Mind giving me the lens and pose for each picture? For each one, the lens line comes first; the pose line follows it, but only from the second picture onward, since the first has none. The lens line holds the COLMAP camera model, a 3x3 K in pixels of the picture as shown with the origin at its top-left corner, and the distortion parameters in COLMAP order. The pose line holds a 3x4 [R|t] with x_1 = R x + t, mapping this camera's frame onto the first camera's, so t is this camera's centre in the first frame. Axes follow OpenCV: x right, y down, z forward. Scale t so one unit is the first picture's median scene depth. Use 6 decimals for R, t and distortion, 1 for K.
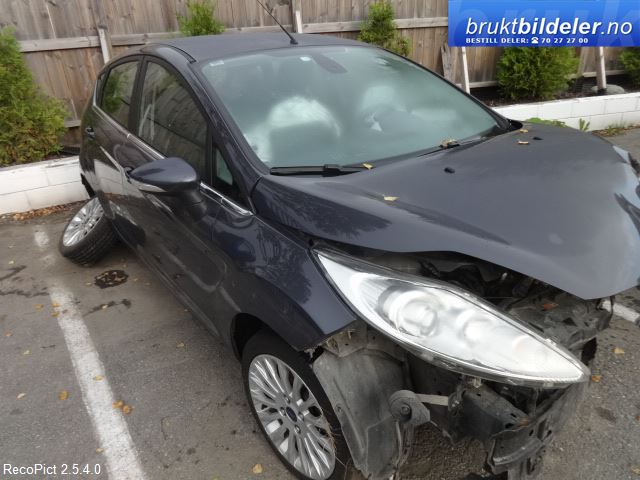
lens RADIAL K [[461.5, 0, 324.3], [0, 461.5, 240.9], [0, 0, 1]] dist [0.002841, -0.002285]
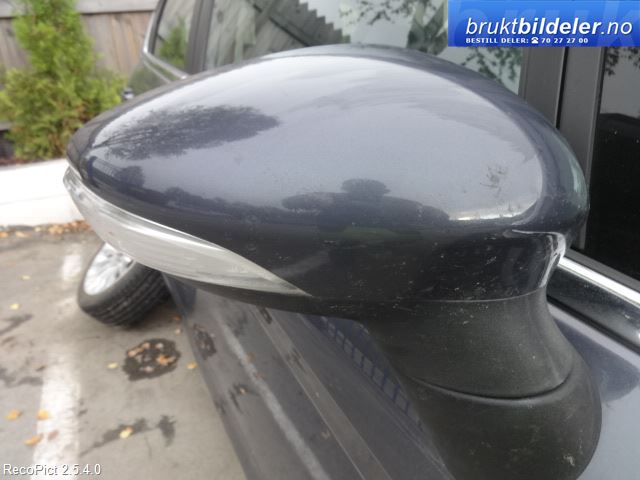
lens RADIAL K [[461.5, 0, 324.3], [0, 461.5, 240.9], [0, 0, 1]] dist [0.002841, -0.002285]
pose [[0.985519, 0.061416, -0.158051, -0.167560], [-0.065425, 0.997651, -0.020283, -0.063080], [0.156434, 0.030330, 0.987223, 0.458059]]
